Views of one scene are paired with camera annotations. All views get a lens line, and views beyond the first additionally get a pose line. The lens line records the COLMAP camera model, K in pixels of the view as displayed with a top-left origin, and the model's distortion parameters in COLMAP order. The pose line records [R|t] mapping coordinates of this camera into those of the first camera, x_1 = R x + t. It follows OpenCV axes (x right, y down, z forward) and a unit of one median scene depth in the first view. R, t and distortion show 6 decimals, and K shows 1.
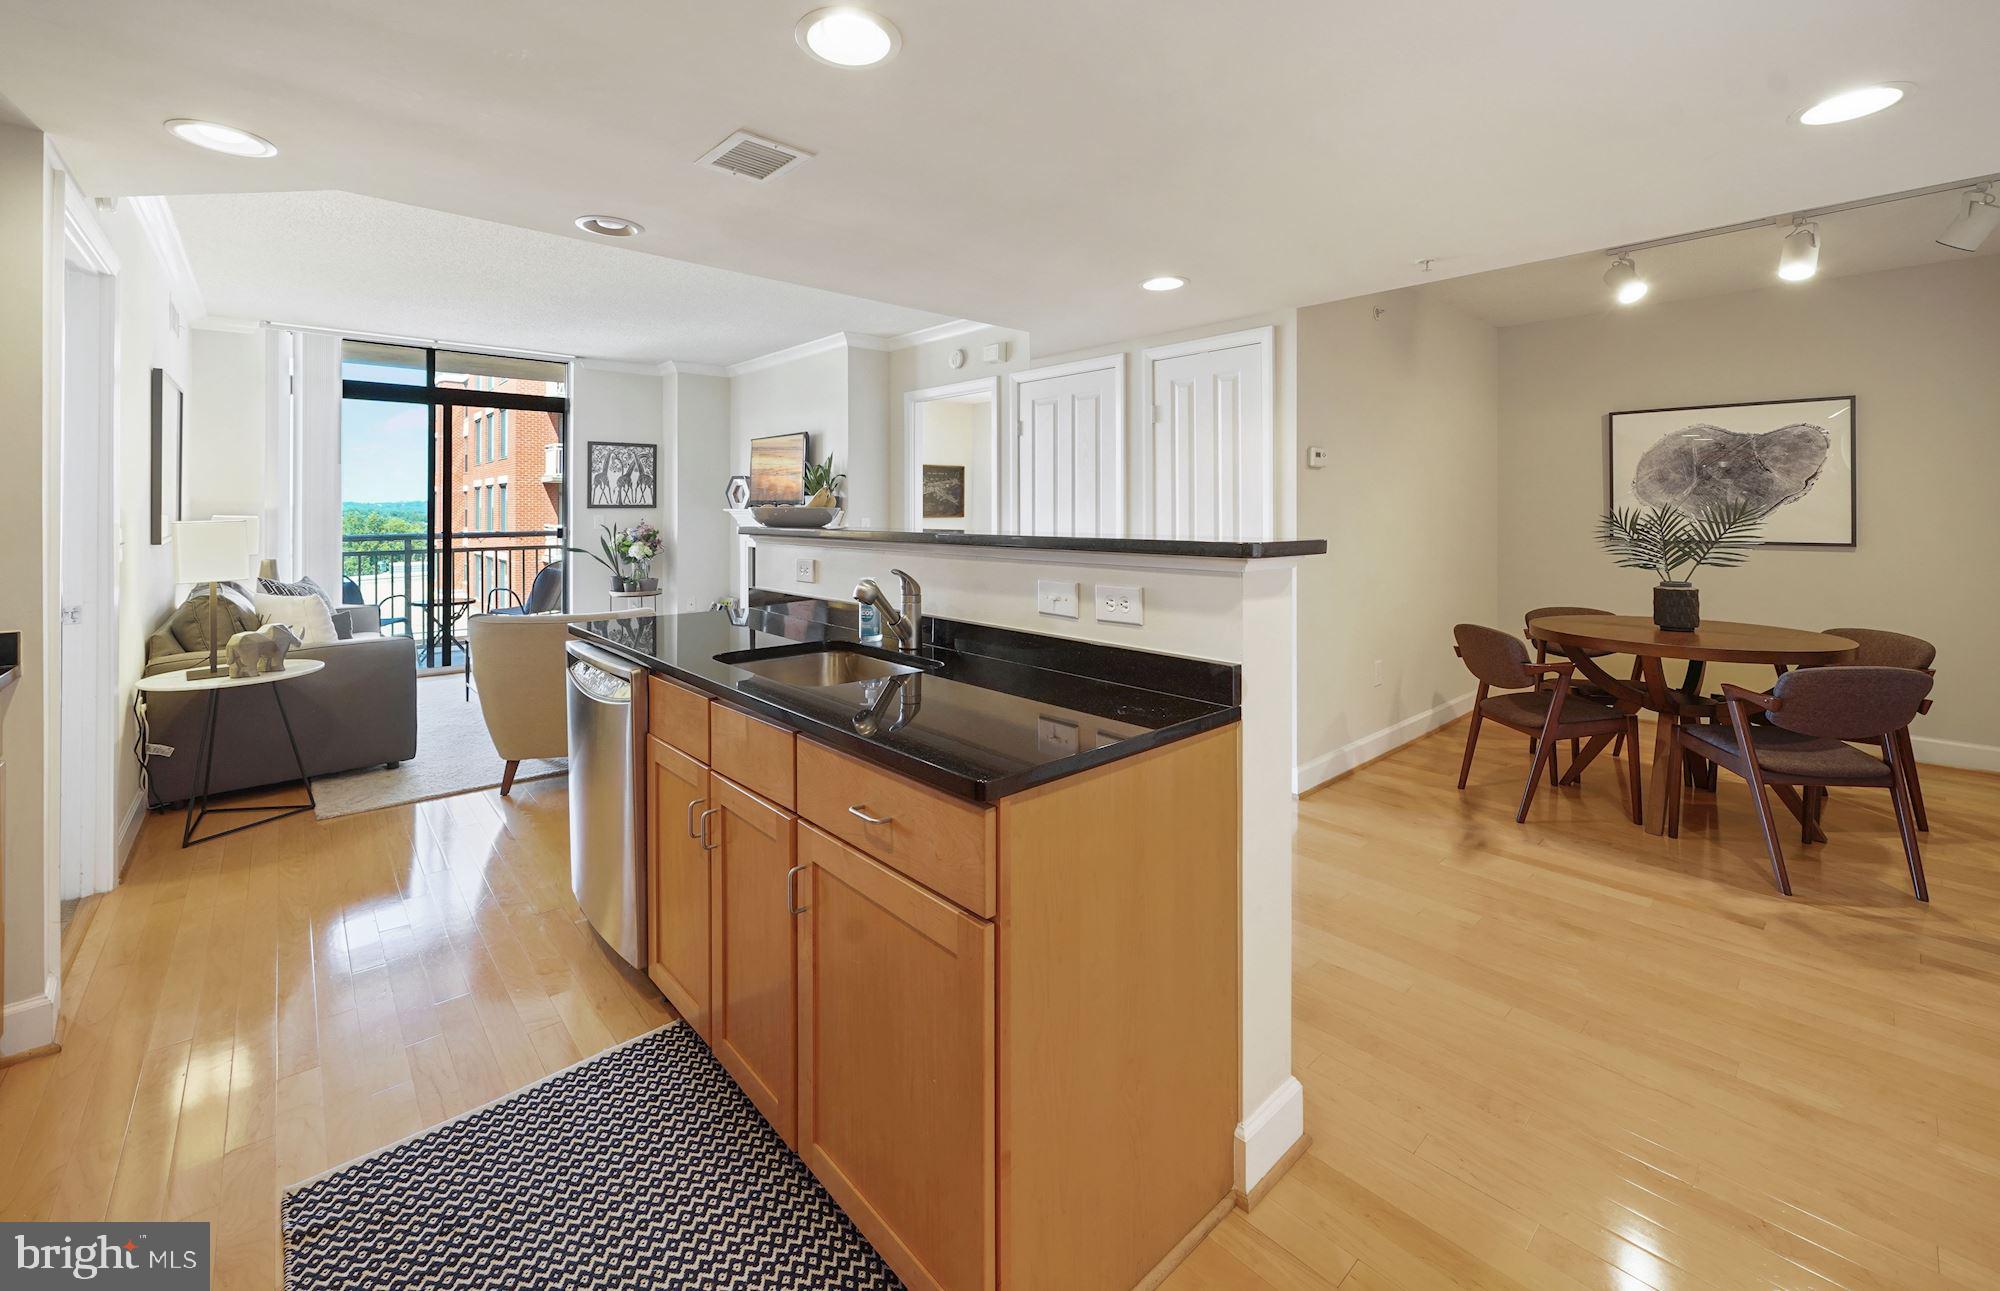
lens RADIAL K [[807.7, 0, 1016.0], [0, 807.7, 500.2], [0, 0, 1]] dist [-0.018099, -0.000300]
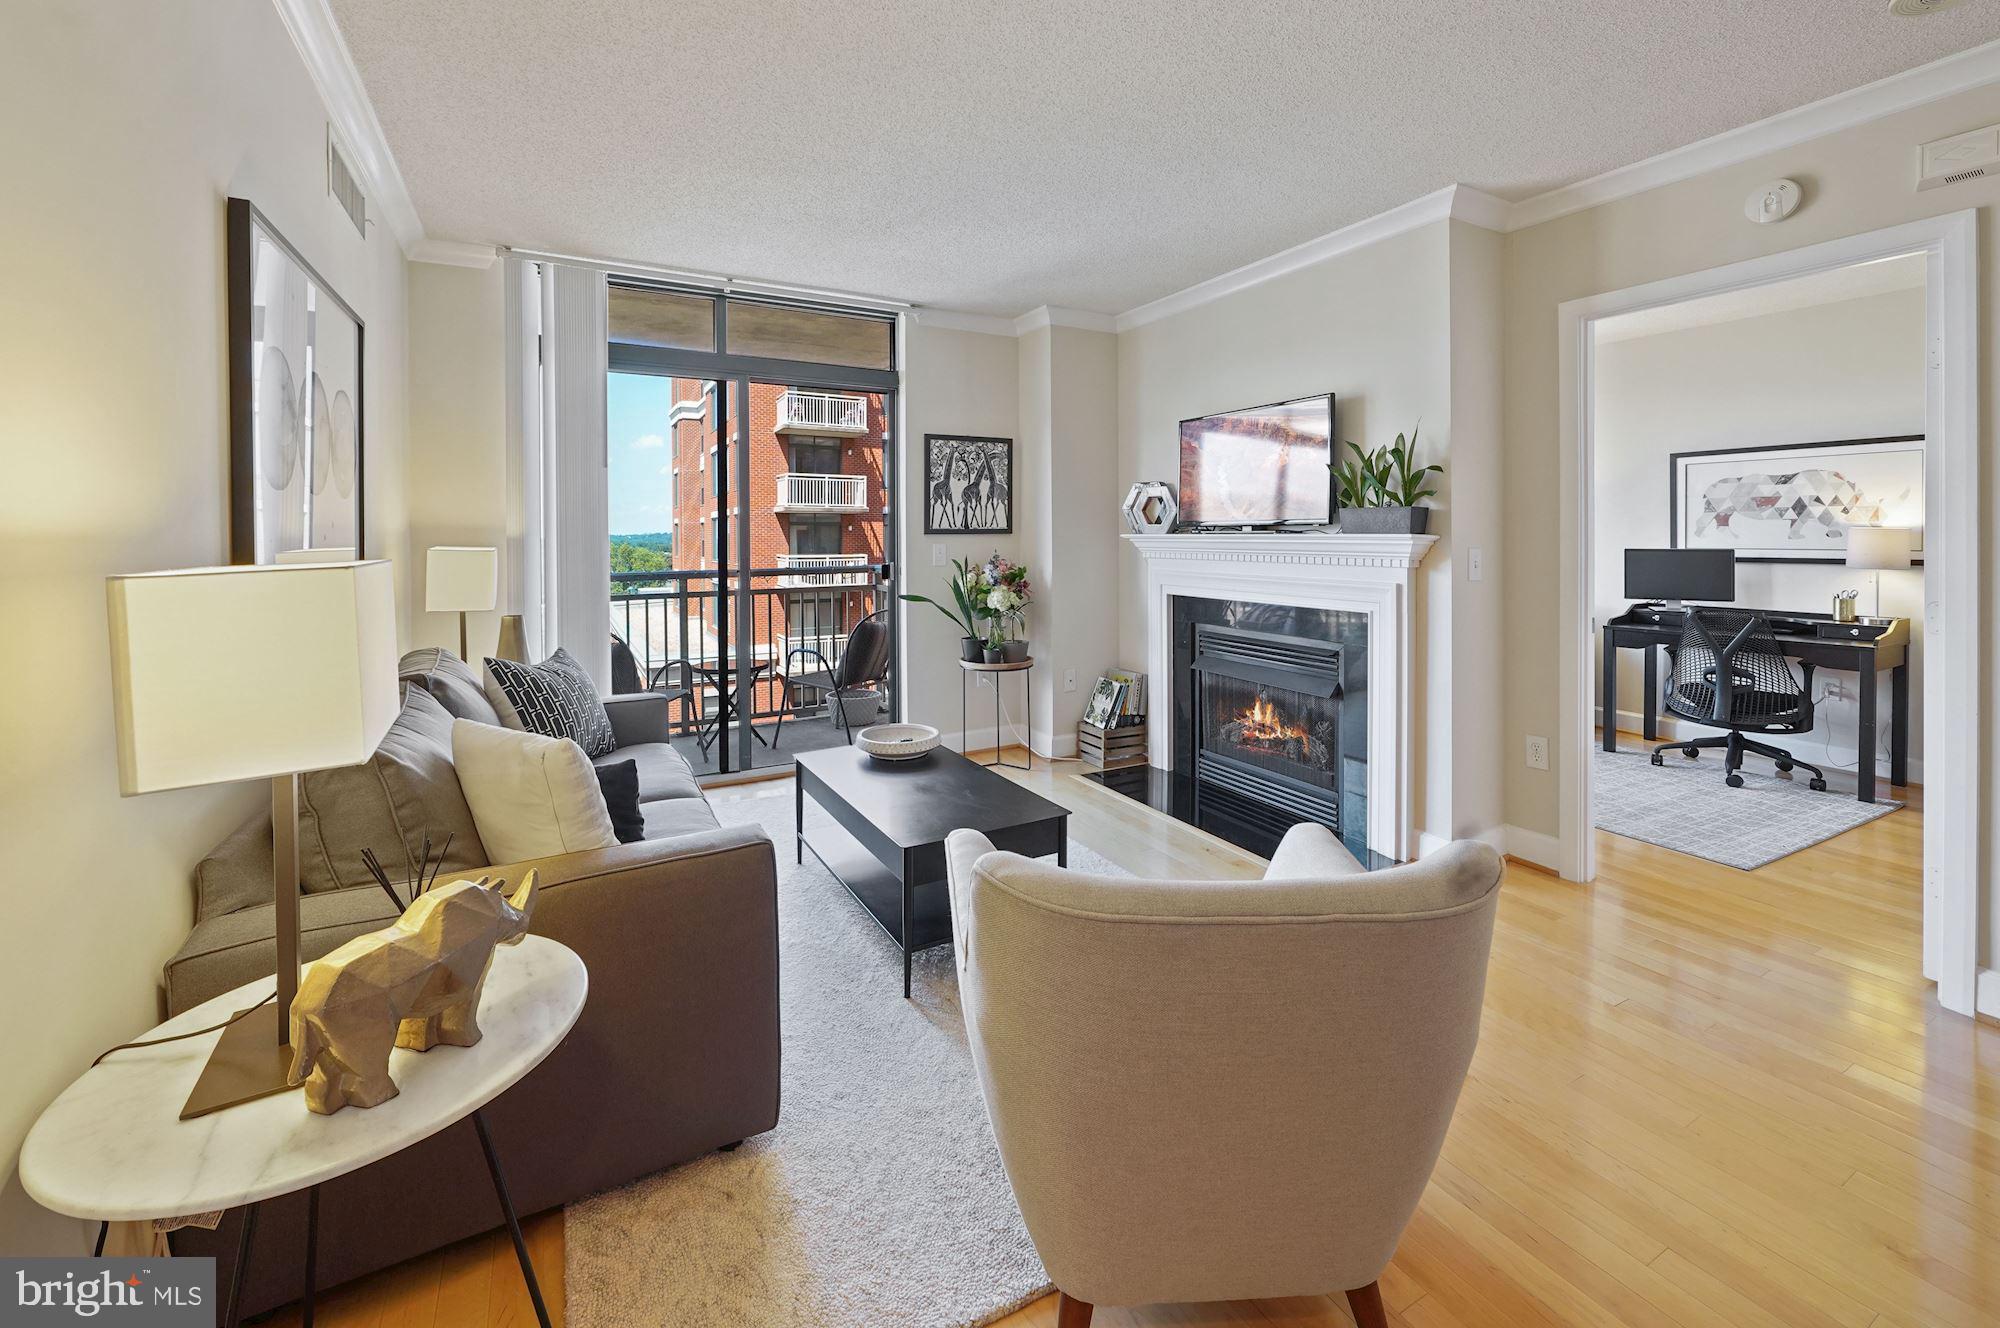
lens RADIAL K [[829.0, 0, 996.7], [0, 829.0, 546.2], [0, 0, 1]] dist [0.001331, 0.000004]
pose [[0.967719, 0.001673, -0.252024, -0.303243], [0.002992, 0.999831, 0.018125, 0.007786], [0.252012, -0.018294, 0.967551, 0.349429]]
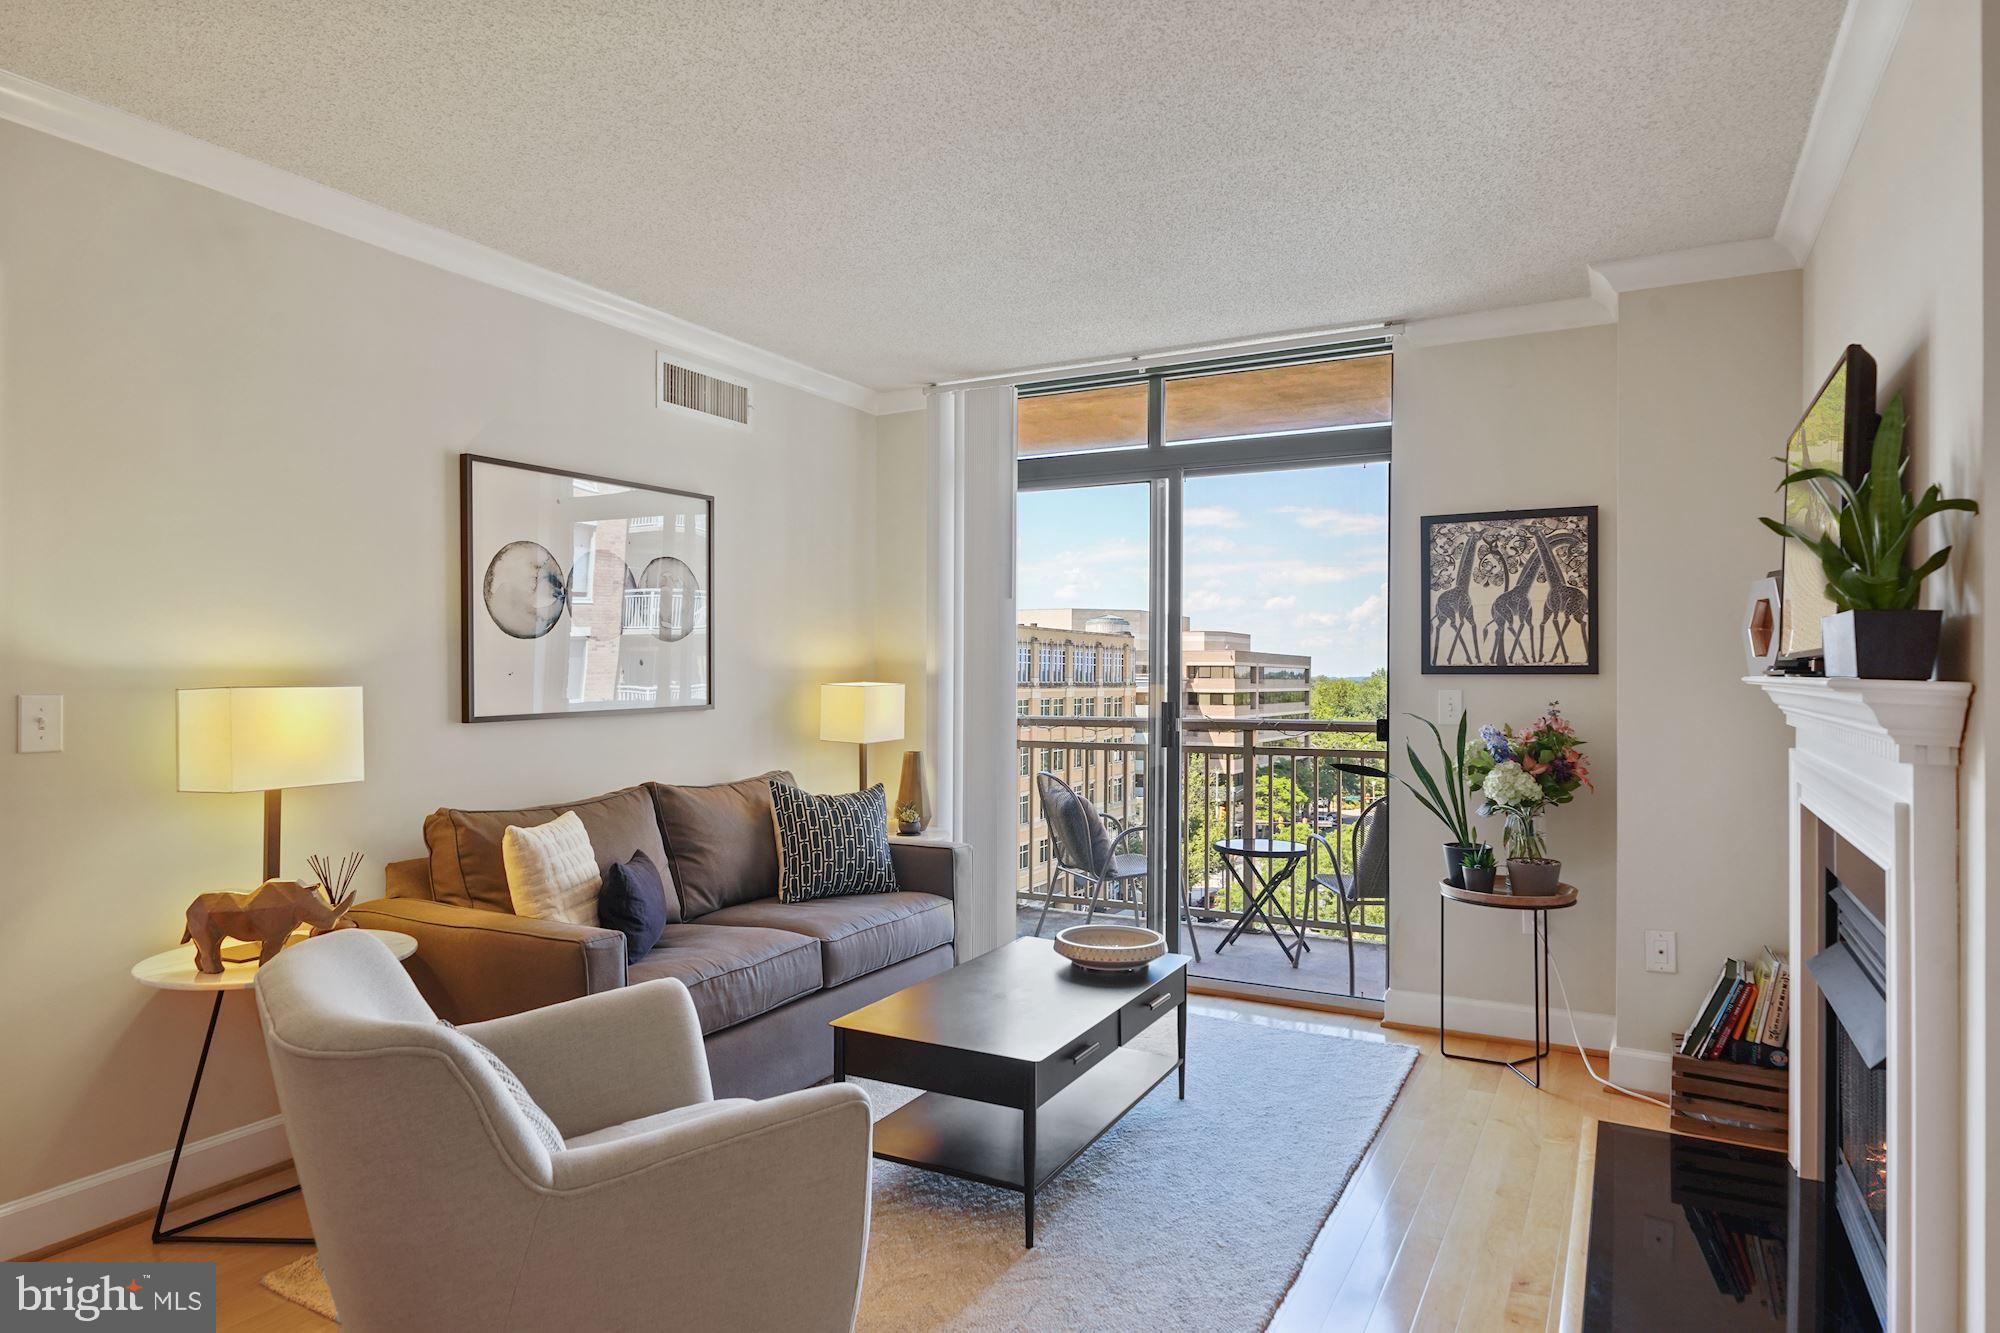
lens RADIAL K [[1169.7, 0, 1004.8], [0, 1169.7, 668.3], [0, 0, 1]] dist [-0.003812, -0.000227]
pose [[0.325515, -0.003811, -0.945529, -0.020058], [0.004163, 0.999988, -0.002597, 0.007669], [0.945528, -0.003091, 0.325527, 0.594074]]
